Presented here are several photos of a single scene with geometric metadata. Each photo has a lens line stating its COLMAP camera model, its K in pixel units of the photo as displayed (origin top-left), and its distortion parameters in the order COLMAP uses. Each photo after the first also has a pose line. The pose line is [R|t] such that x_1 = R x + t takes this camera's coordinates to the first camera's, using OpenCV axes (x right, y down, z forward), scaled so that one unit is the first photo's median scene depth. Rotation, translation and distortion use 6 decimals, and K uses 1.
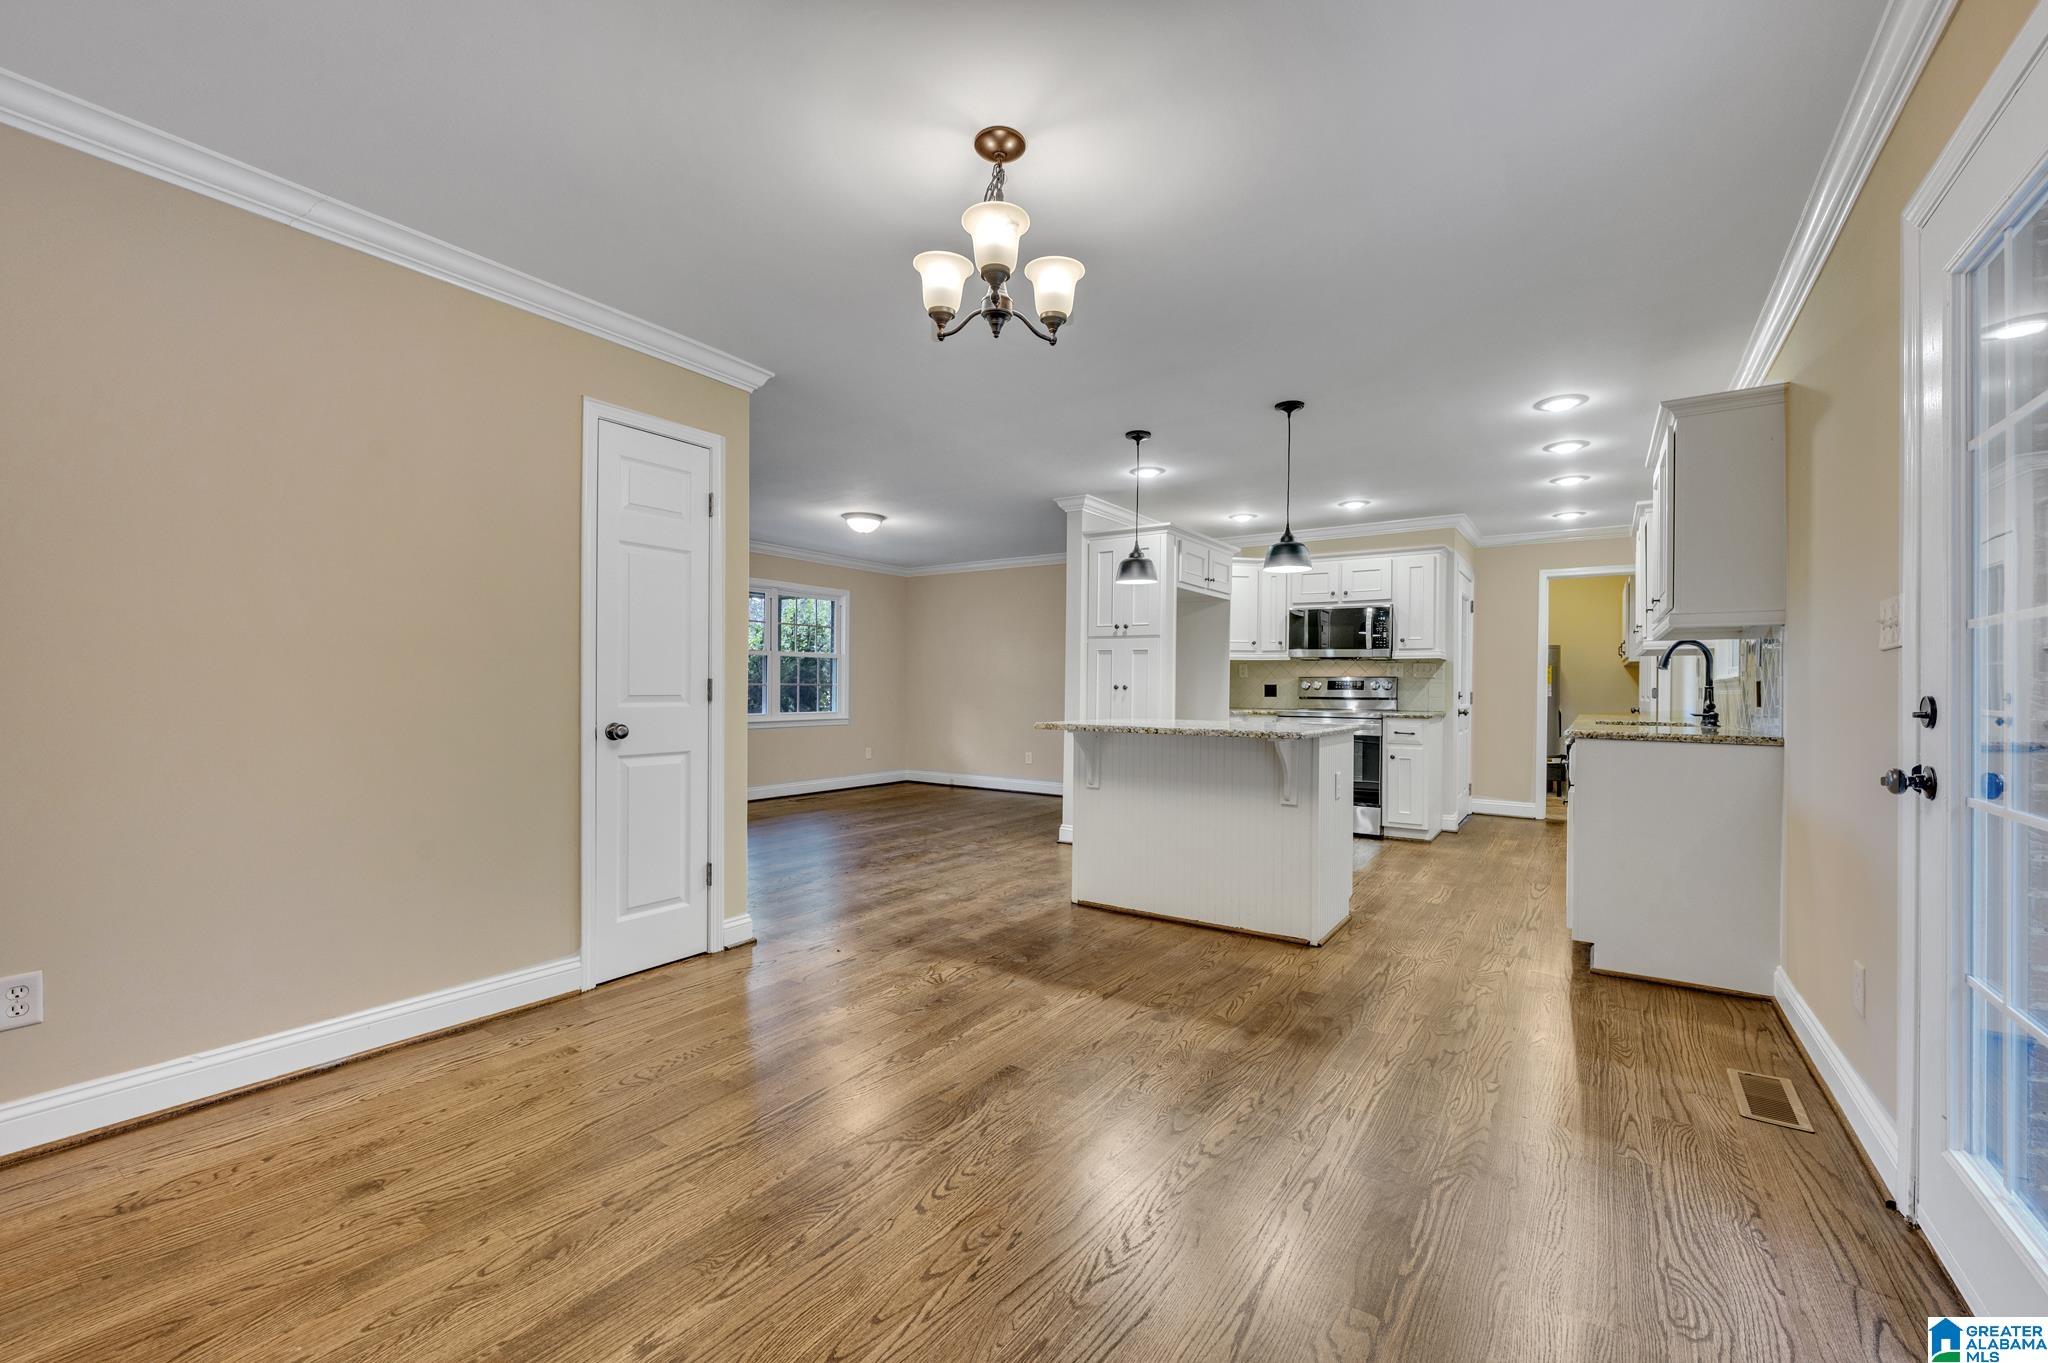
lens RADIAL K [[814.5, 0, 1029.8], [0, 814.5, 682.6], [0, 0, 1]] dist [0.001822, 0.000122]
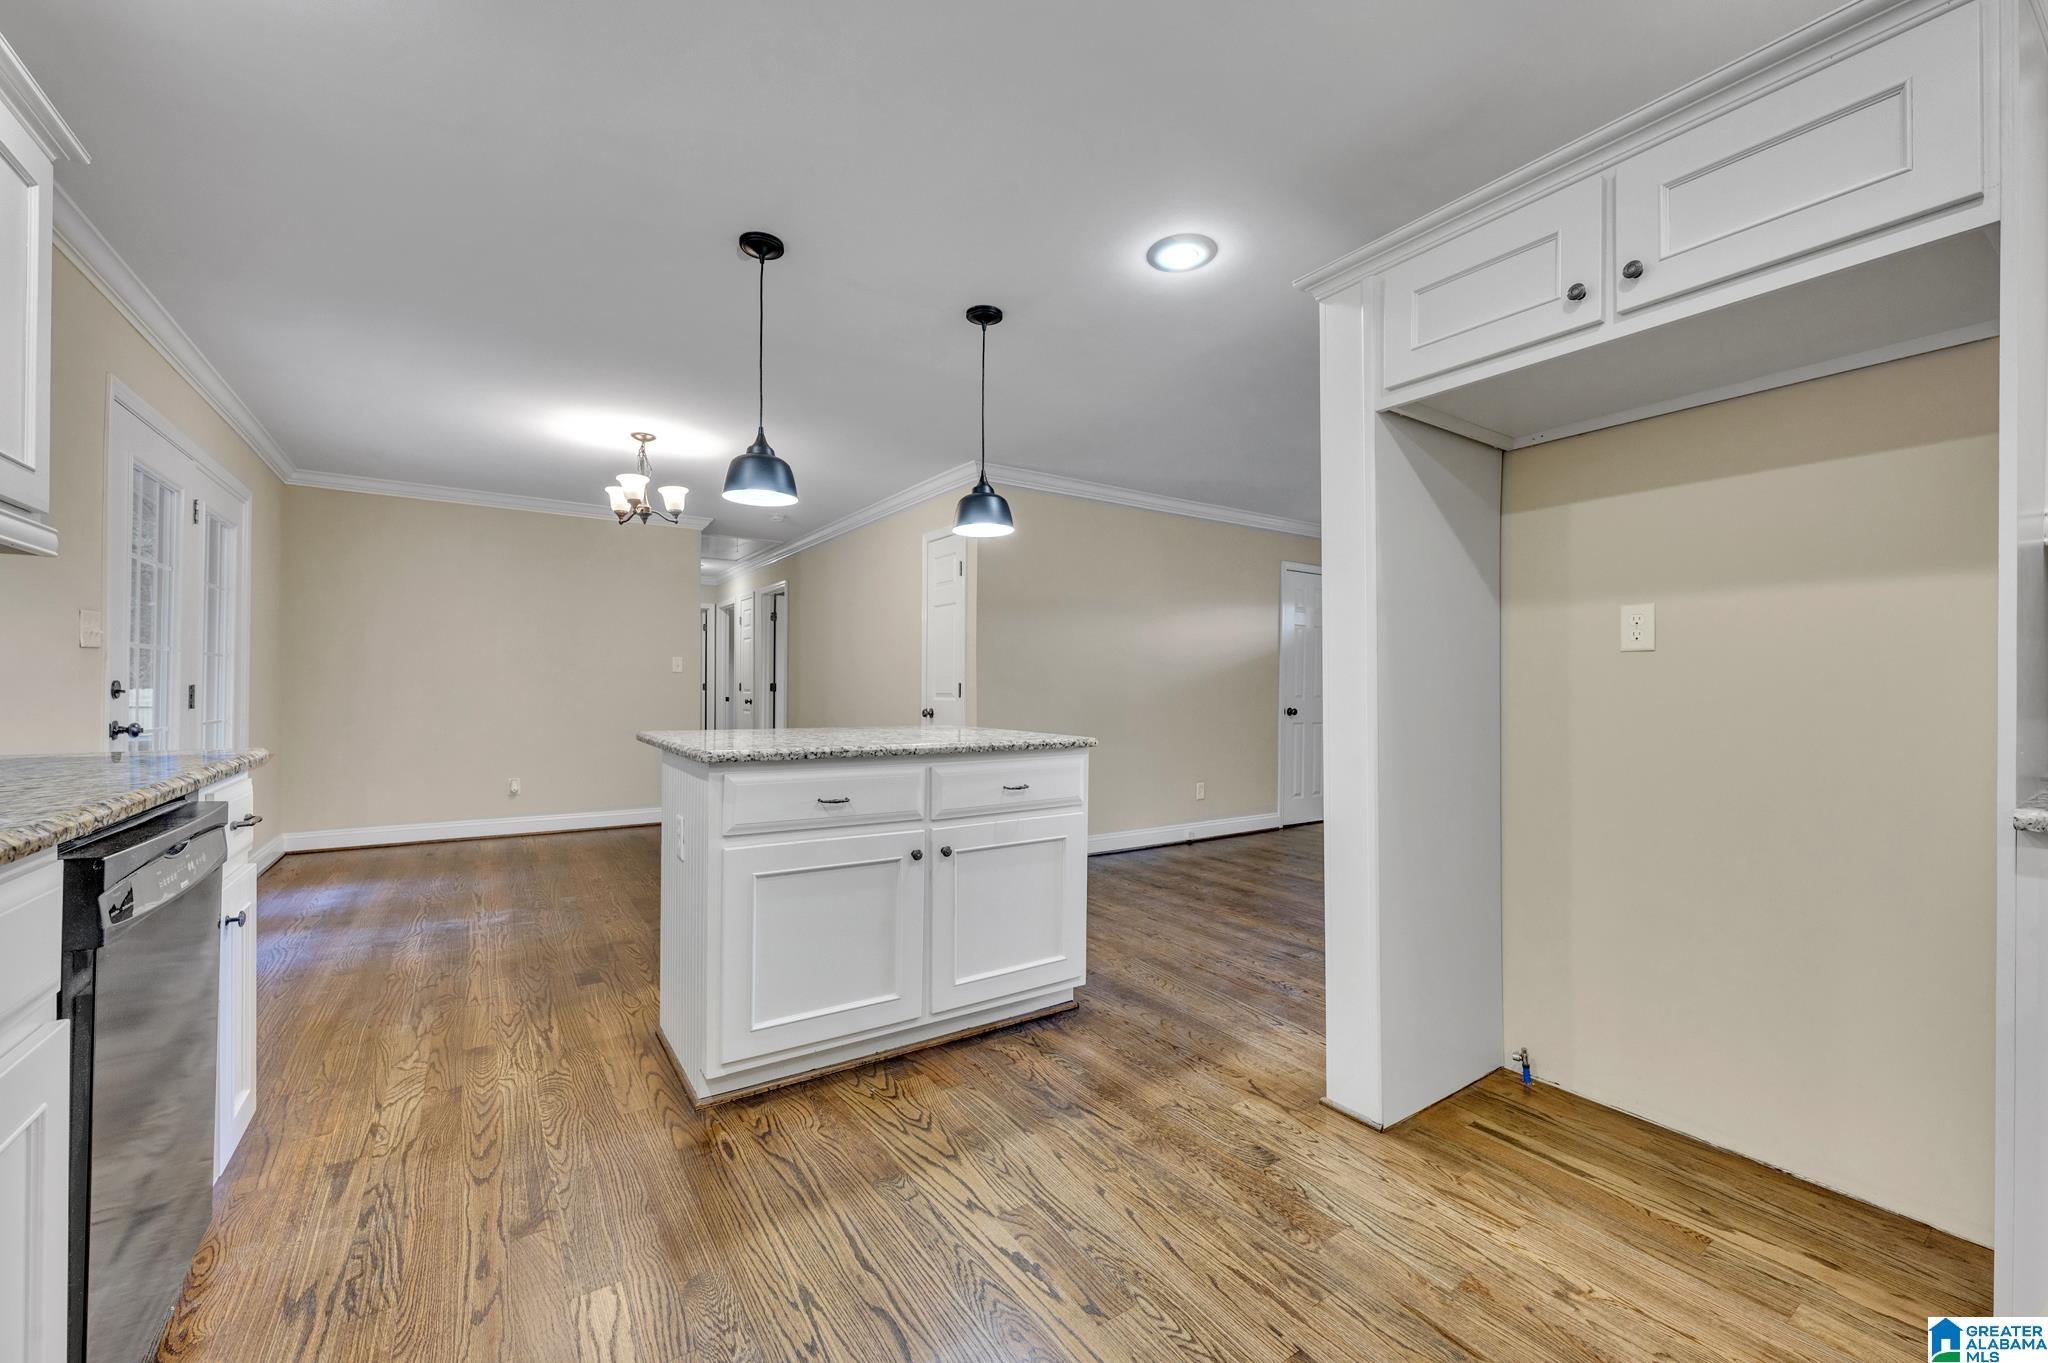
lens RADIAL K [[814.5, 0, 1029.8], [0, 814.5, 682.6], [0, 0, 1]] dist [0.001822, 0.000122]
pose [[-0.363081, -0.019947, -0.931544, 0.528765], [-0.008179, 0.999801, -0.018221, 0.010476], [0.931722, 0.001003, -0.363172, 0.902329]]
